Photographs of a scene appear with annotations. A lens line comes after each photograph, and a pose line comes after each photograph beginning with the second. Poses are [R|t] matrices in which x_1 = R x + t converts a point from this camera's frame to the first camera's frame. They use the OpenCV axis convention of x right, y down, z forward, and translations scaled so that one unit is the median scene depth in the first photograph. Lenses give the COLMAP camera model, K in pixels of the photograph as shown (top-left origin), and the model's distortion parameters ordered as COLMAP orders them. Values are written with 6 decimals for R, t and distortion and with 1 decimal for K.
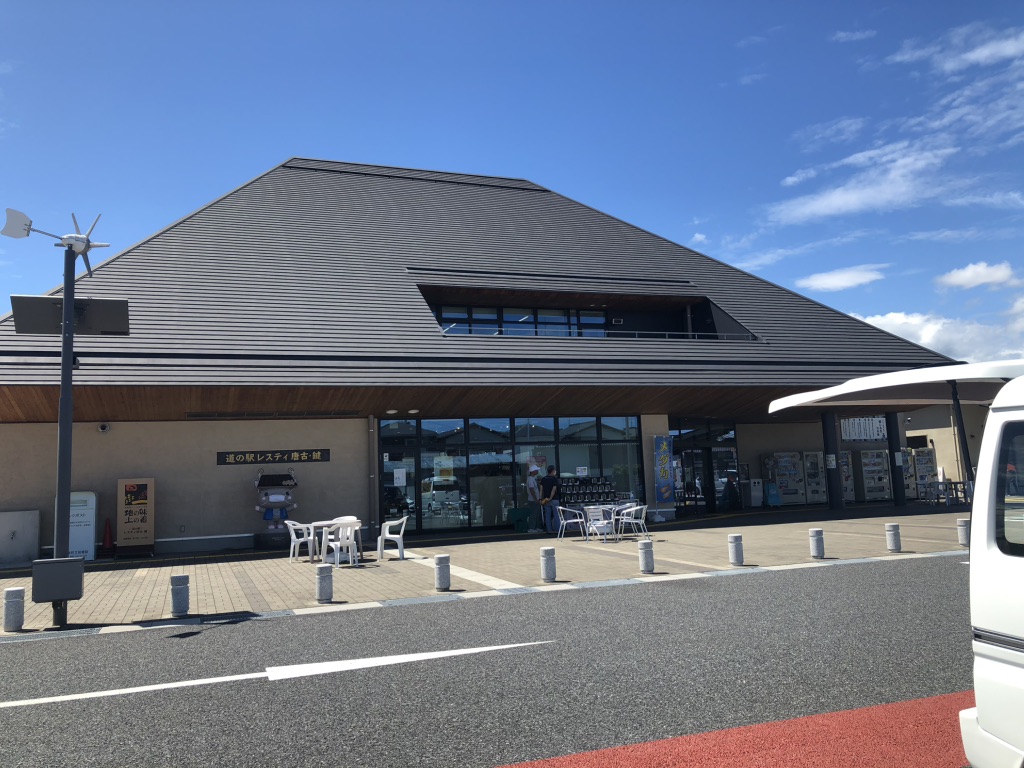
lens RADIAL K [[838.1, 0, 509.3], [0, 838.1, 381.6], [0, 0, 1]] dist [0.021674, 0.001854]
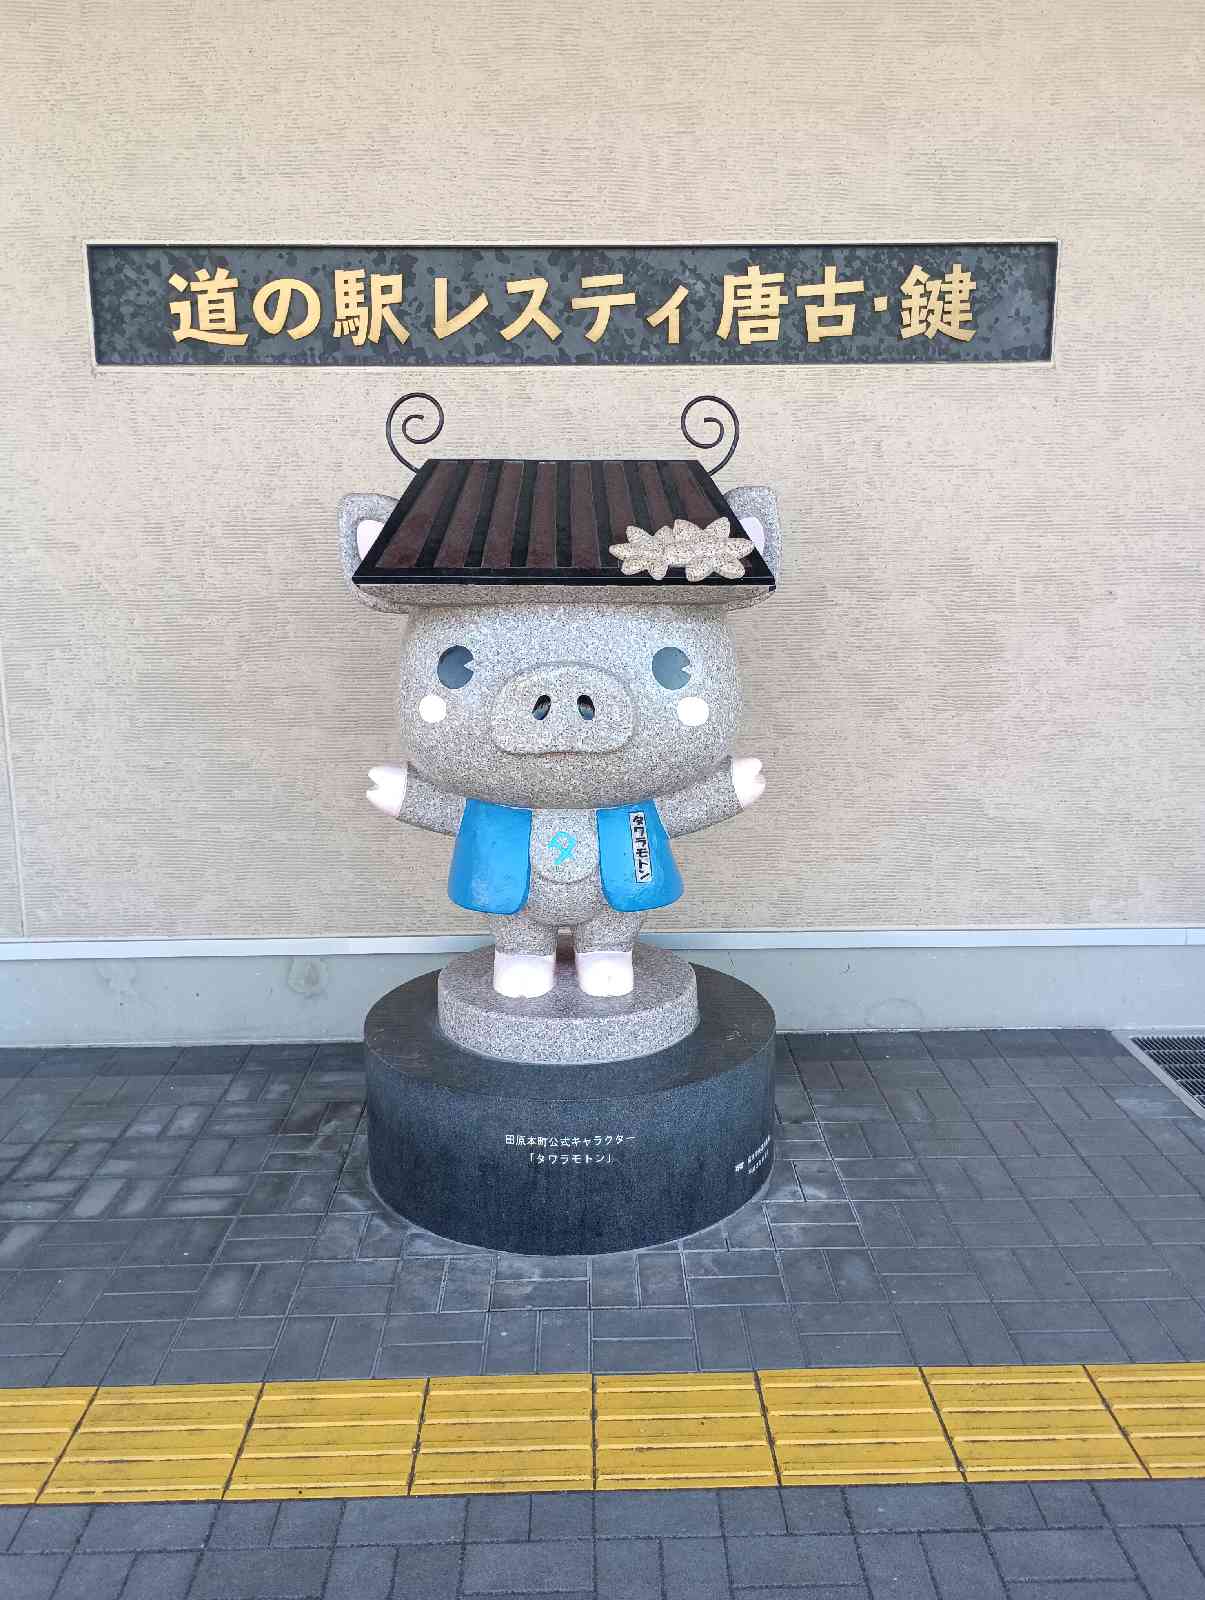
lens RADIAL K [[1360.1, 0, 611.5], [0, 1360.1, 798.2], [0, 0, 1]] dist [0.077030, -0.093101]
pose [[0.944344, 0.100993, -0.313073, -0.209322], [0.004220, 0.947909, 0.318512, 0.093259], [0.328933, -0.302106, 0.894726, 0.812017]]
